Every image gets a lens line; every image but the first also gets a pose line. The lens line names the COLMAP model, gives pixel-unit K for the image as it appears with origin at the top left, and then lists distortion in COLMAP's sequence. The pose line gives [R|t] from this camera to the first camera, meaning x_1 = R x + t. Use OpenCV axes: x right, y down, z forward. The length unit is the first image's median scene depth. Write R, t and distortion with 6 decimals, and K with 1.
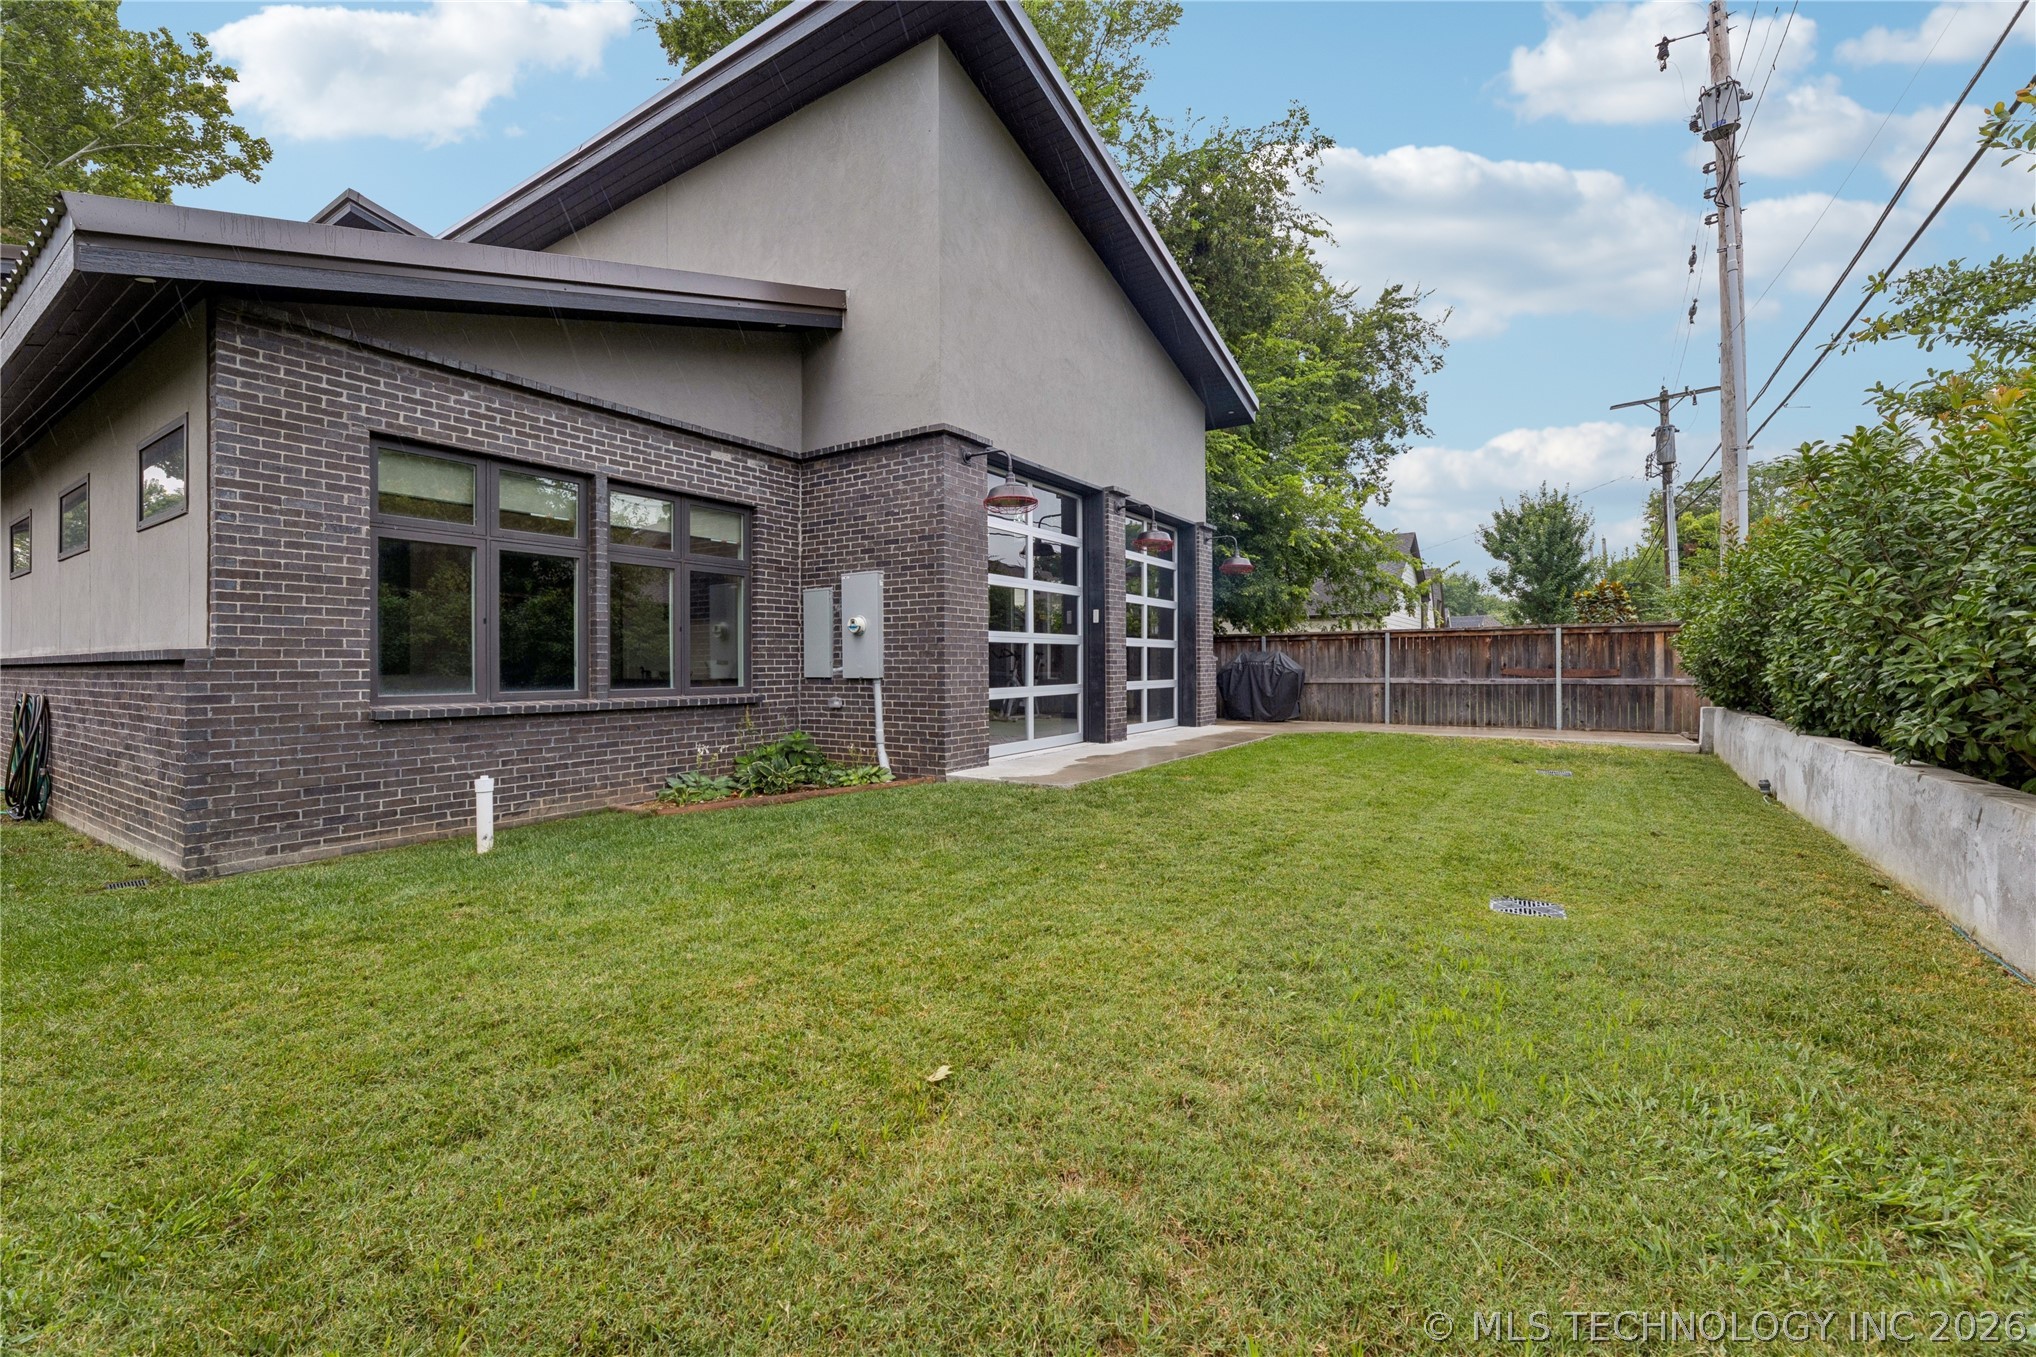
lens RADIAL K [[832.4, 0, 1018.6], [0, 832.4, 659.2], [0, 0, 1]] dist [-0.000329, 0.000030]
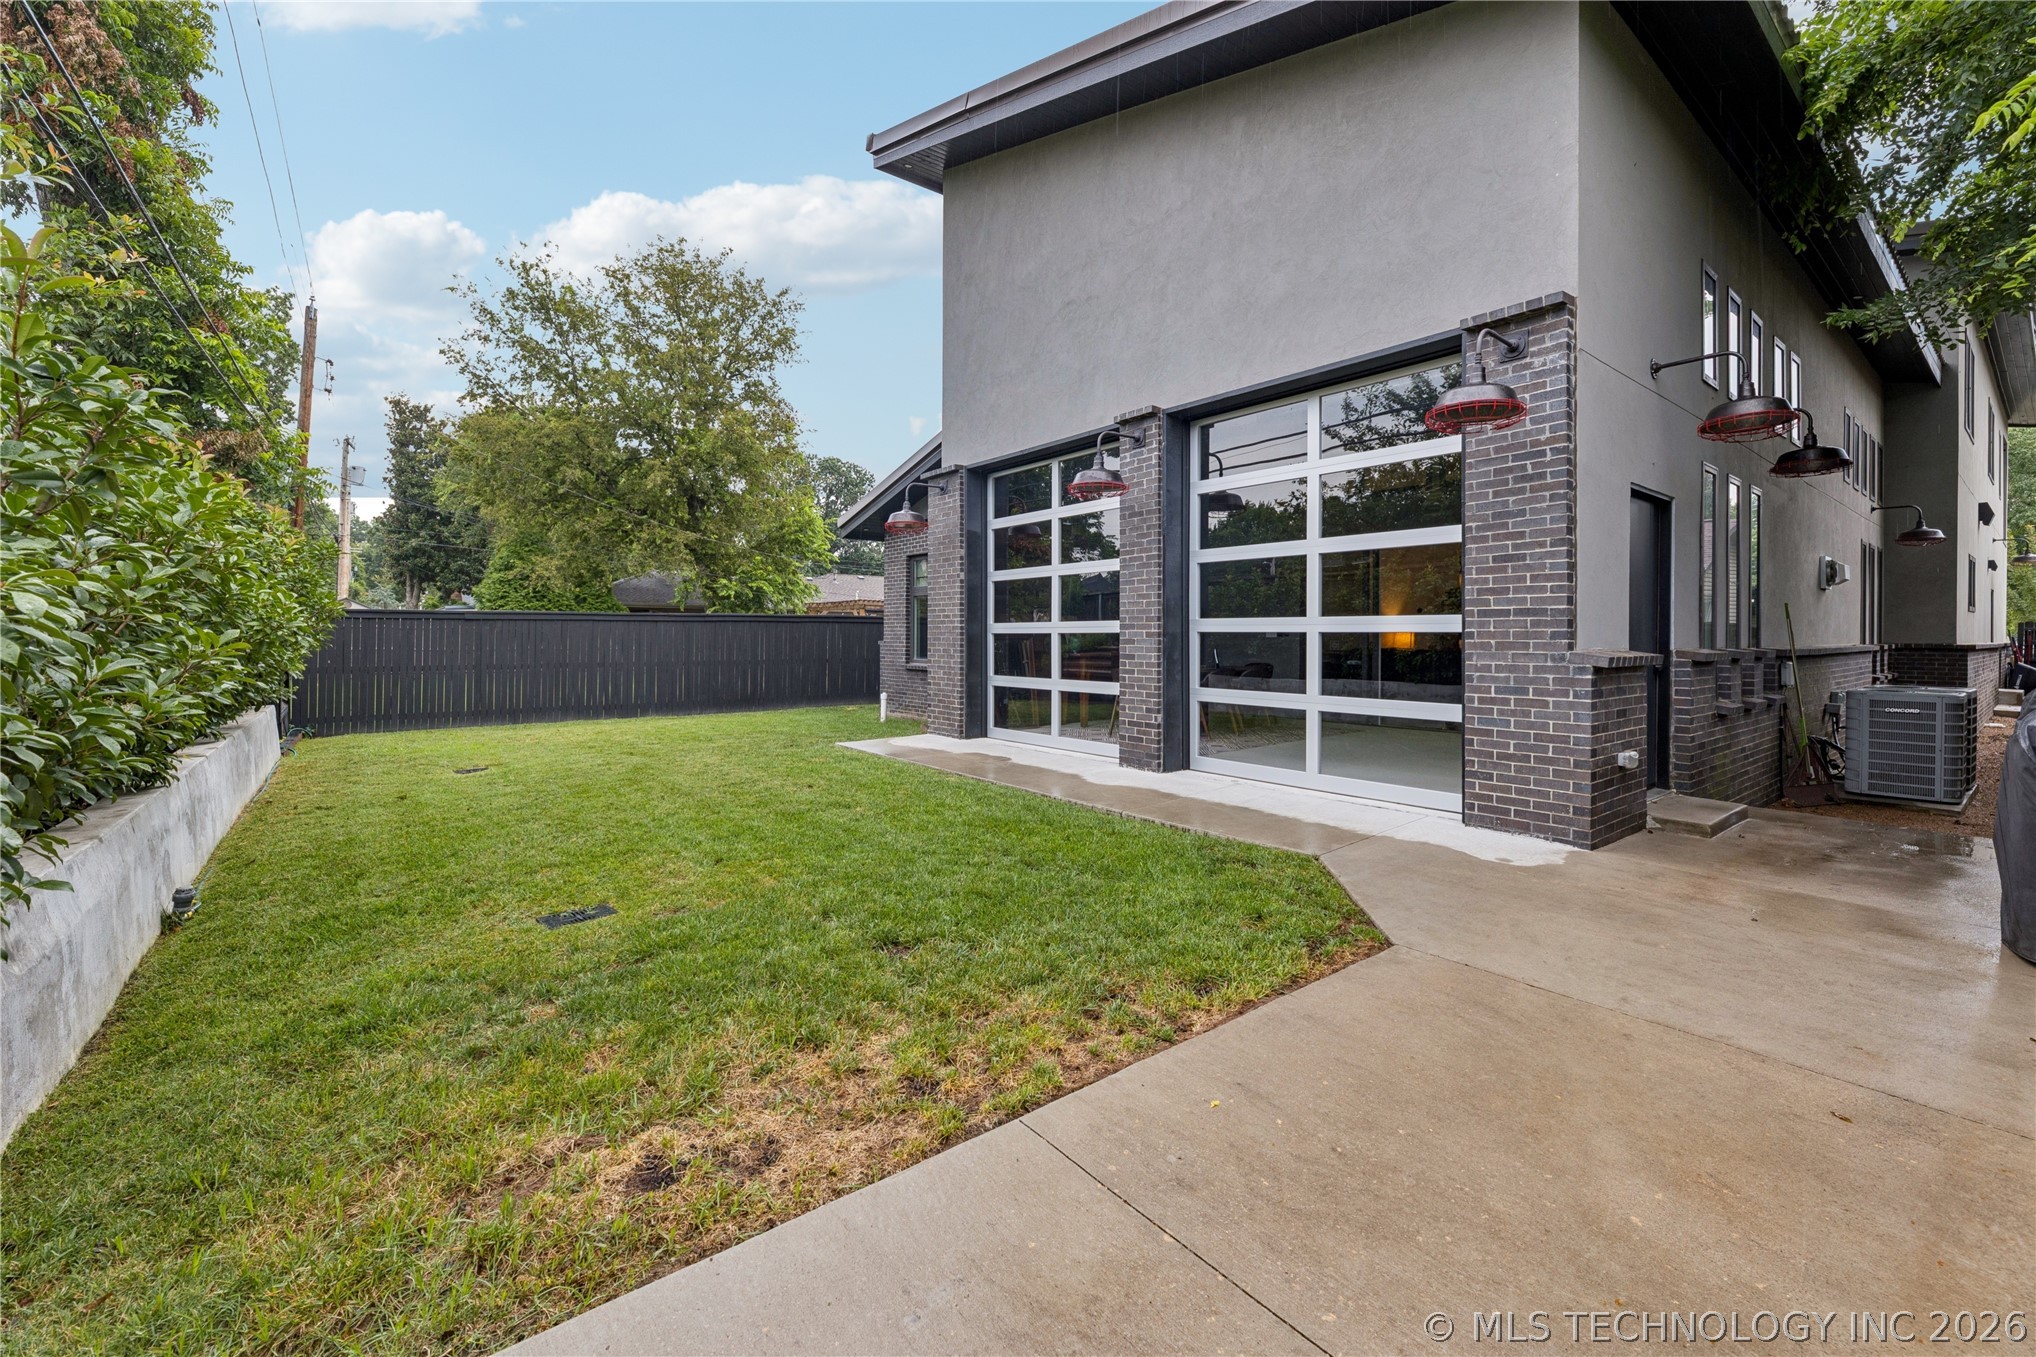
lens RADIAL K [[832.4, 0, 1019.5], [0, 832.4, 664.7], [0, 0, 1]] dist [-0.000329, 0.000030]
pose [[-0.311104, 0.019403, -0.950178, 0.374877], [-0.008362, 0.999697, 0.023152, -0.002107], [0.950339, 0.015148, -0.310848, 0.510629]]
